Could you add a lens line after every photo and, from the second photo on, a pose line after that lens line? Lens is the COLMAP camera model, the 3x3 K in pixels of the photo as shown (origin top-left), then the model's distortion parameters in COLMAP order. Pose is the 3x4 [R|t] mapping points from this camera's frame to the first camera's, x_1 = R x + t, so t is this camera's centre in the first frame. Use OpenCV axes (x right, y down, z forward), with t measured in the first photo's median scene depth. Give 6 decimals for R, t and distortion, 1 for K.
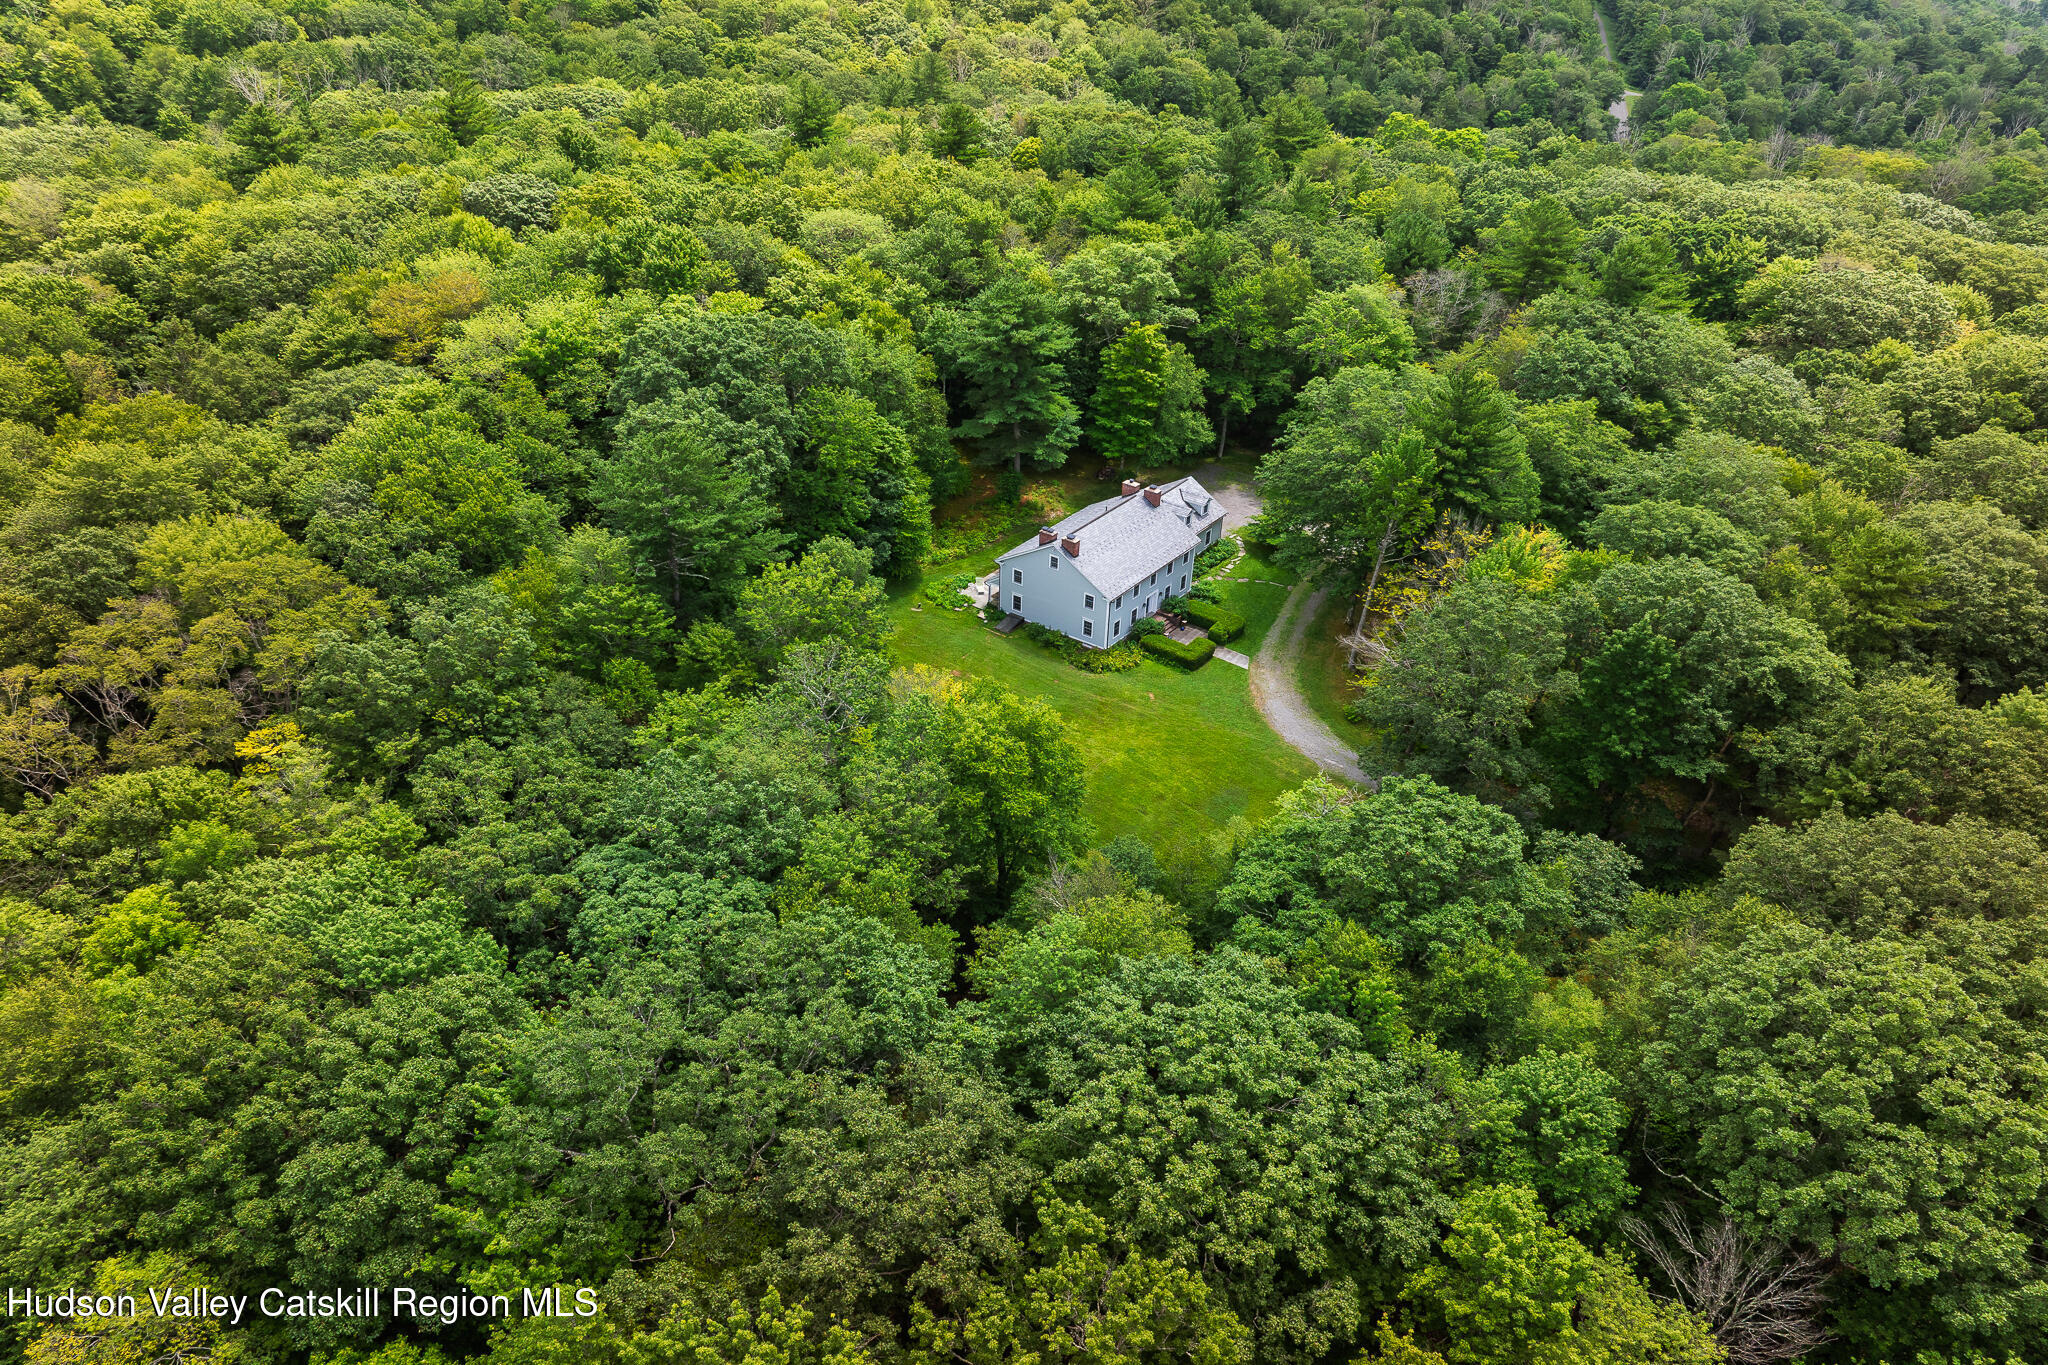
lens RADIAL K [[1253.0, 0, 1024.0], [0, 1253.0, 682.5], [0, 0, 1]] dist [-0.017356, -0.000030]
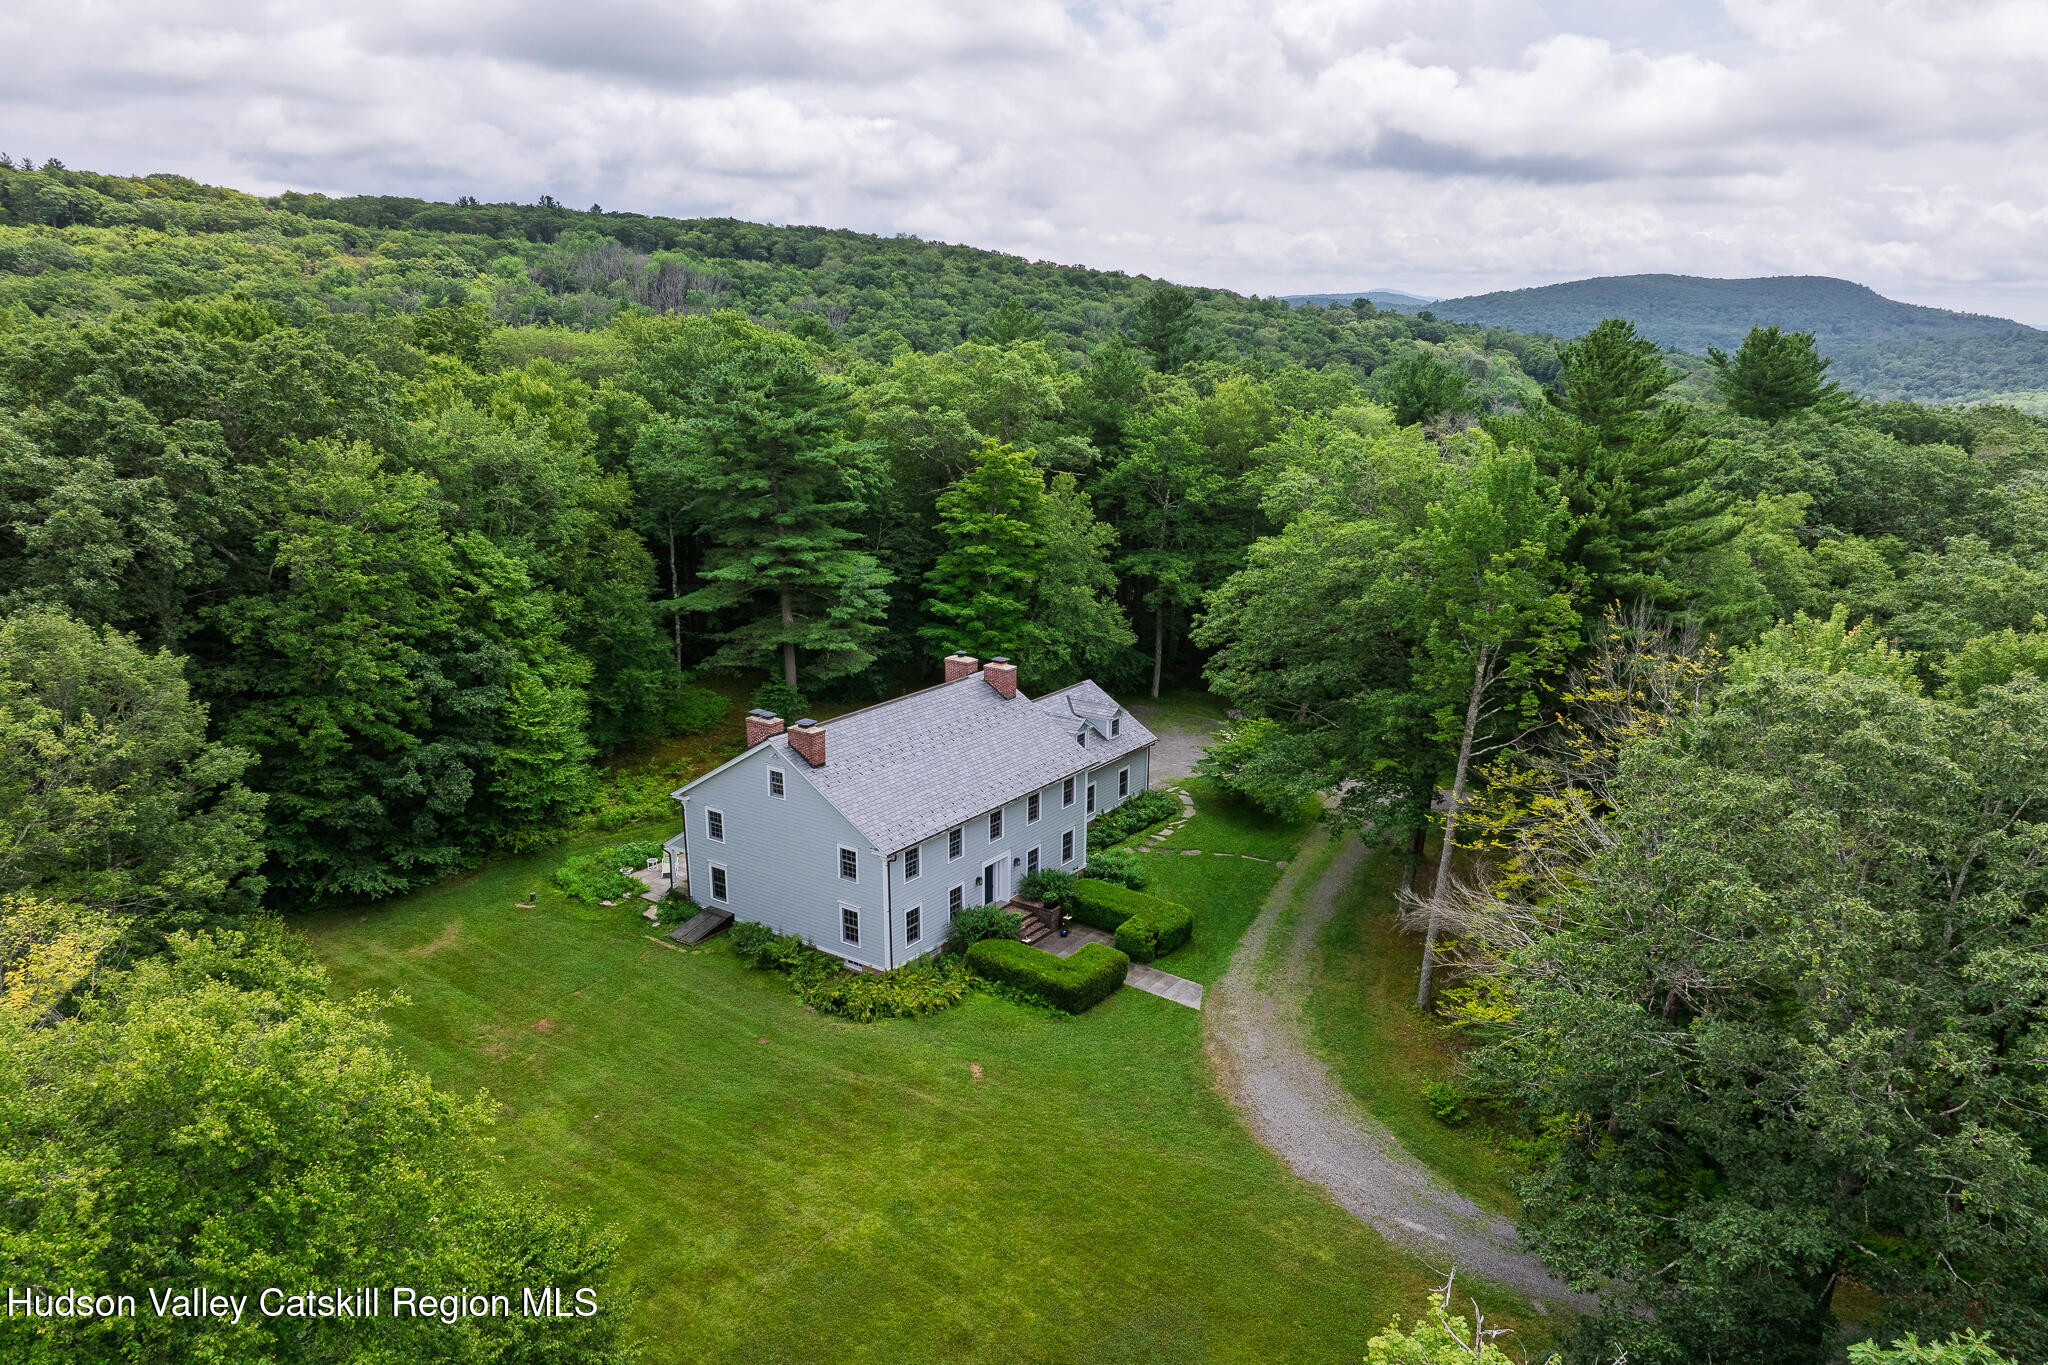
lens RADIAL K [[1253.0, 0, 1024.0], [0, 1253.0, 682.5], [0, 0, 1]] dist [-0.017356, -0.000030]
pose [[0.999844, -0.016514, 0.006330, 0.110569], [0.017681, 0.941374, -0.336902, 0.028590], [-0.000396, 0.336962, 0.941518, 0.517139]]
